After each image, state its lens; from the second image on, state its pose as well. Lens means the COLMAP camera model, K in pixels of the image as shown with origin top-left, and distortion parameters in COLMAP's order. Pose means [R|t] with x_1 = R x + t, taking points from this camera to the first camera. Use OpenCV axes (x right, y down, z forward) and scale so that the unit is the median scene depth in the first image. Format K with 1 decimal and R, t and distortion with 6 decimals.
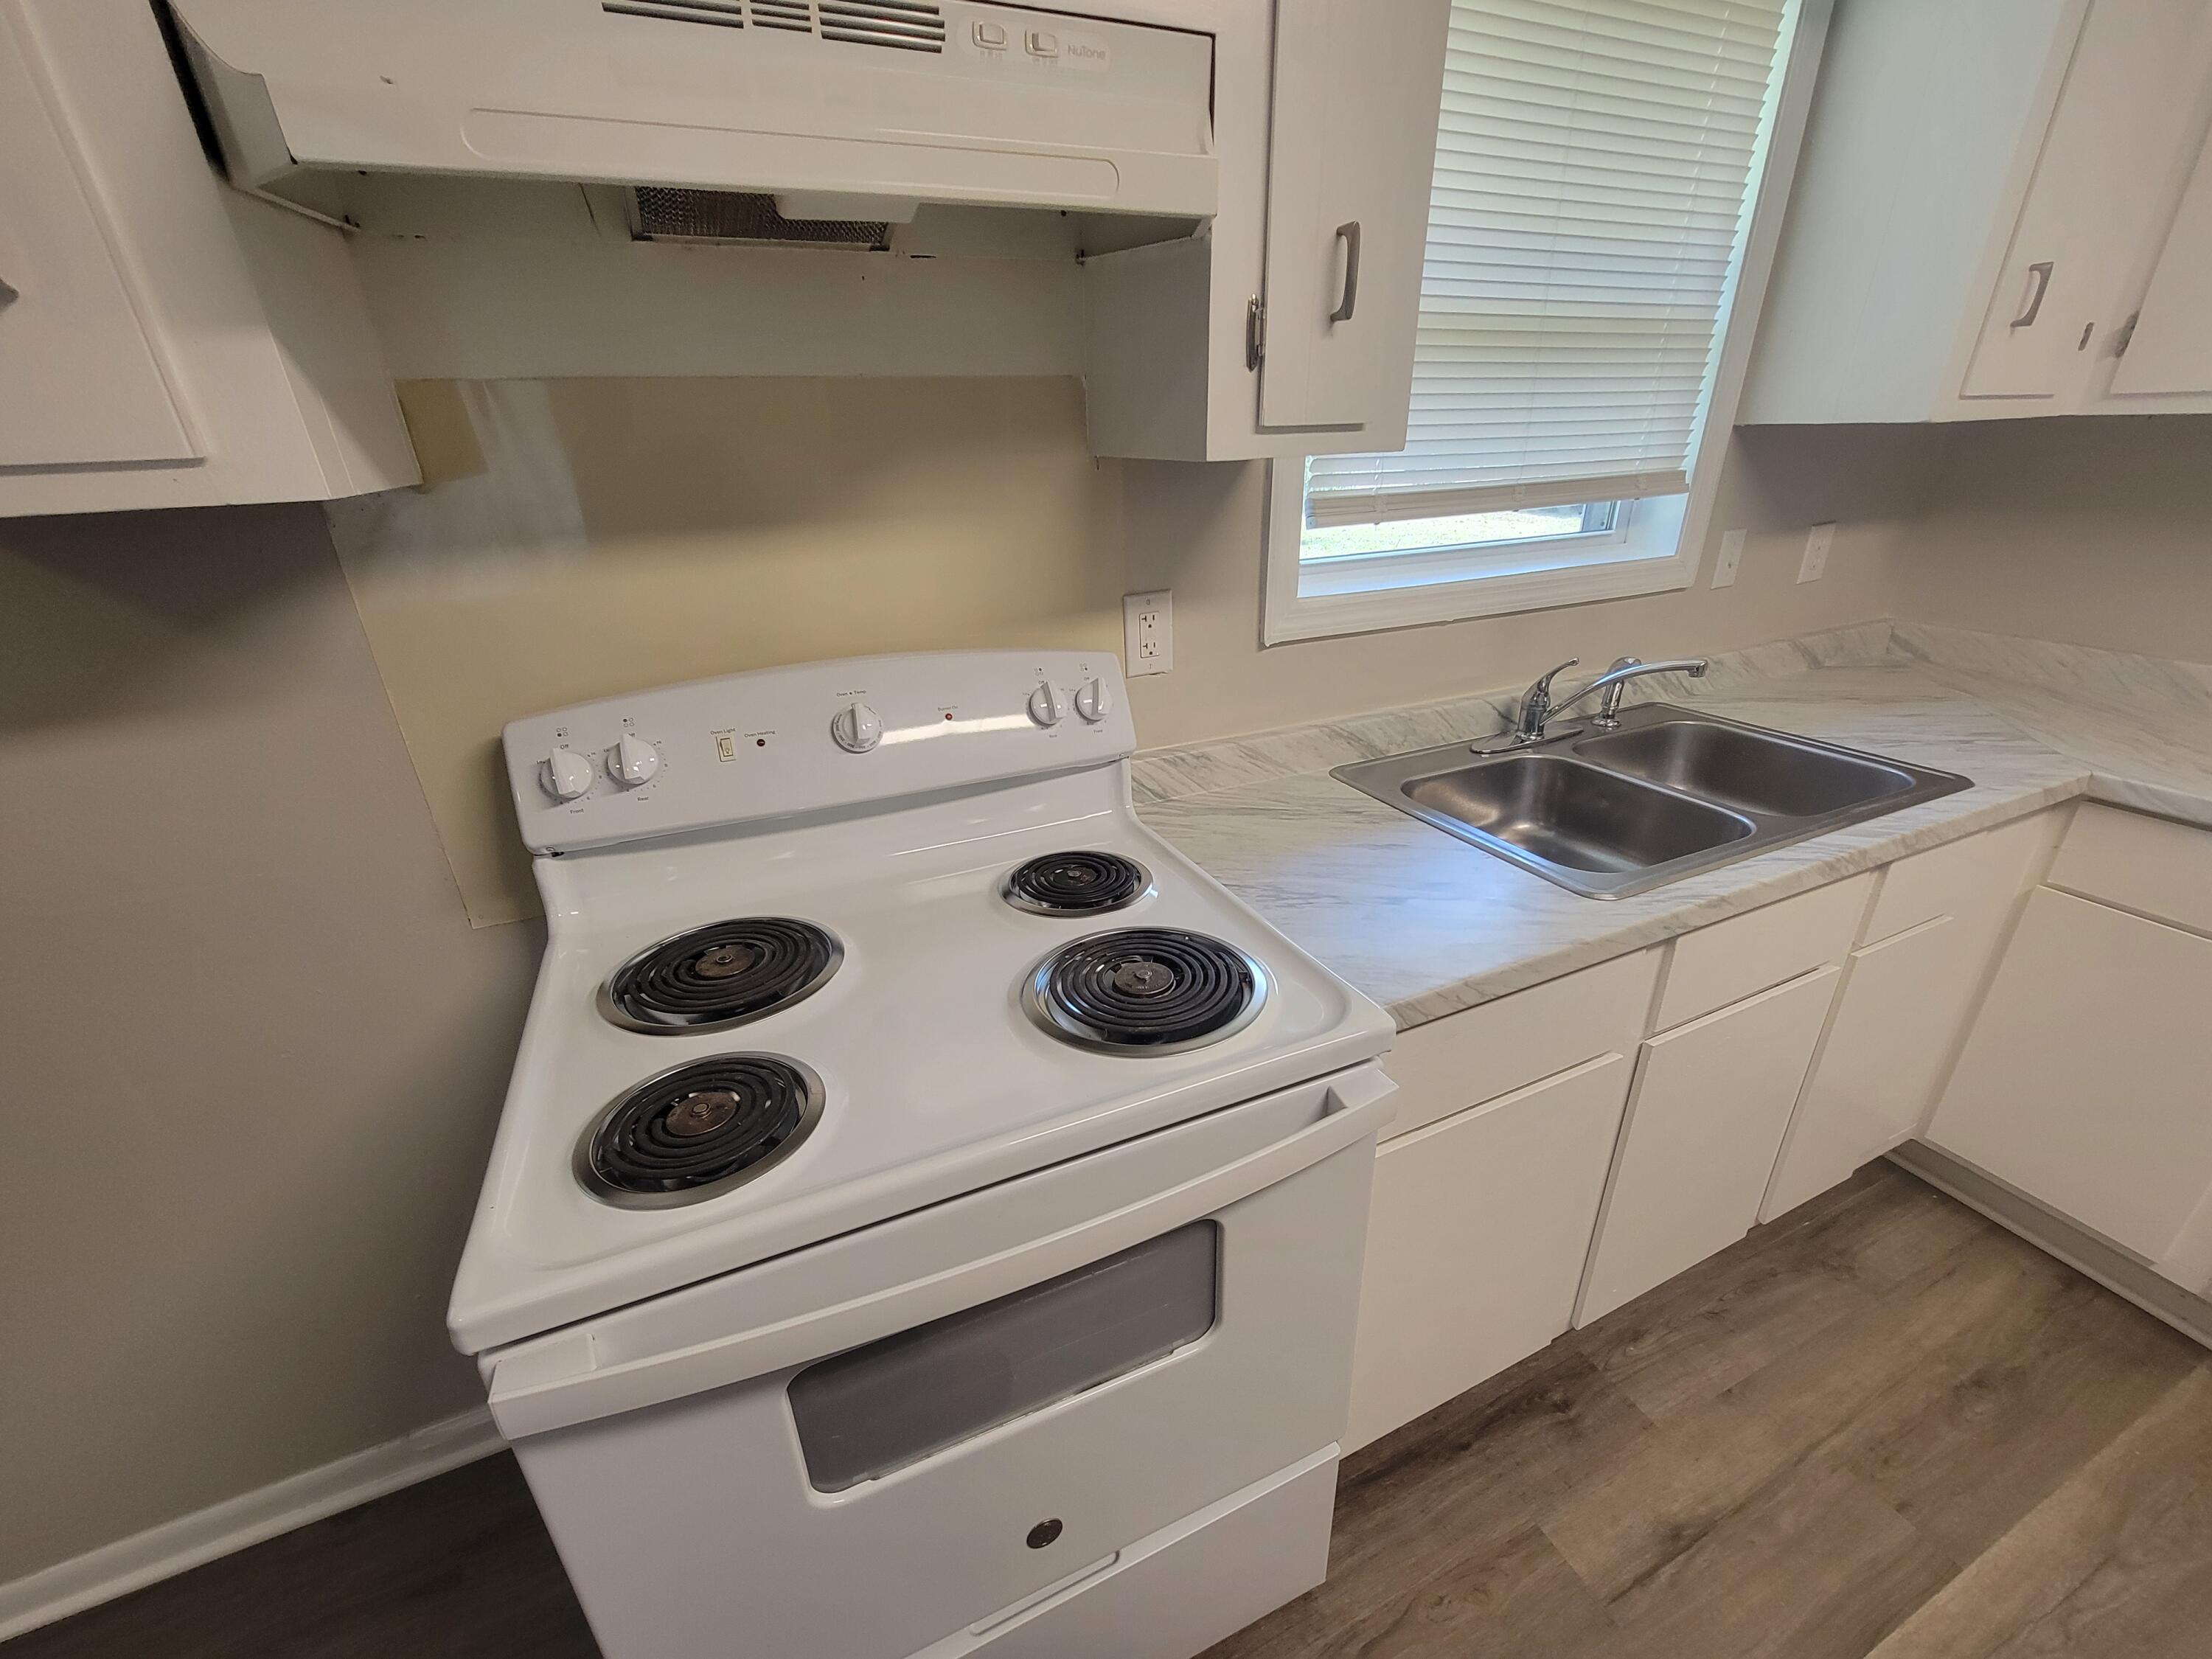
lens RADIAL K [[902.6, 0, 1111.5], [0, 902.6, 845.7], [0, 0, 1]] dist [-0.006569, 0.001971]
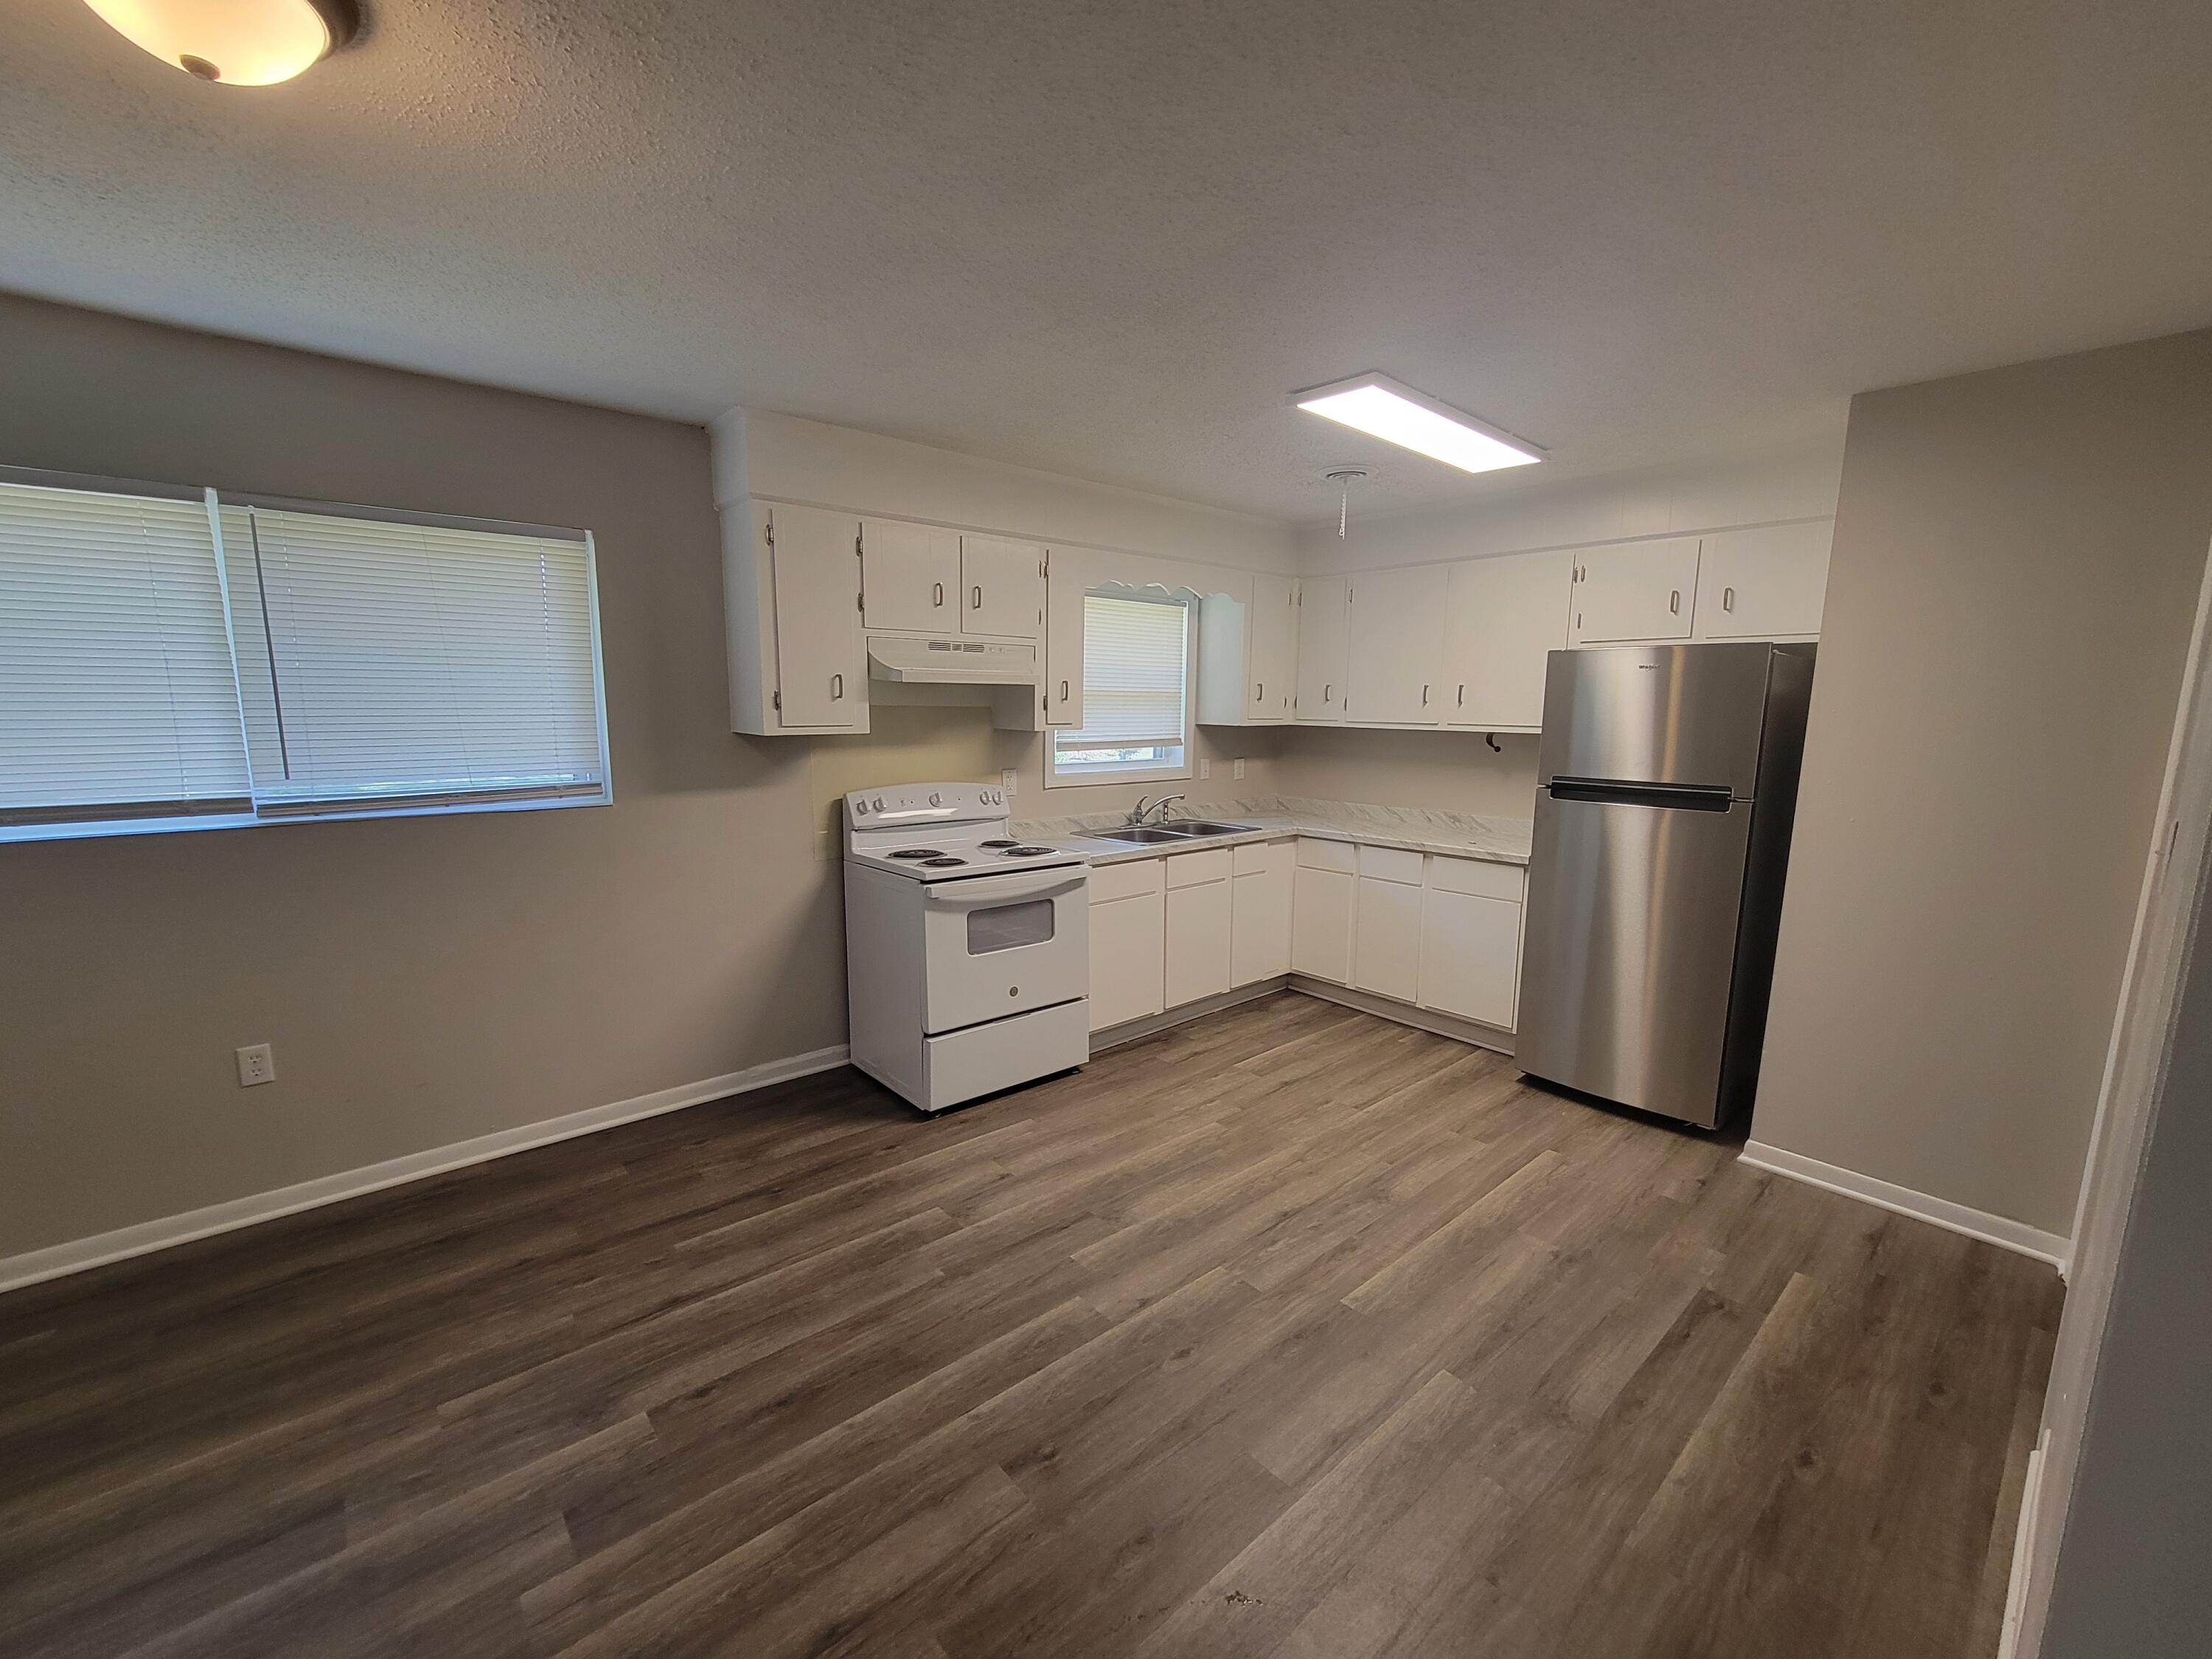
lens RADIAL K [[902.6, 0, 1102.8], [0, 902.6, 845.3], [0, 0, 1]] dist [-0.006569, 0.001971]
pose [[0.958628, -0.007683, 0.284559, -0.473104], [0.084843, 0.961915, -0.259848, 0.711408], [-0.271725, 0.273241, 0.922770, -1.665521]]
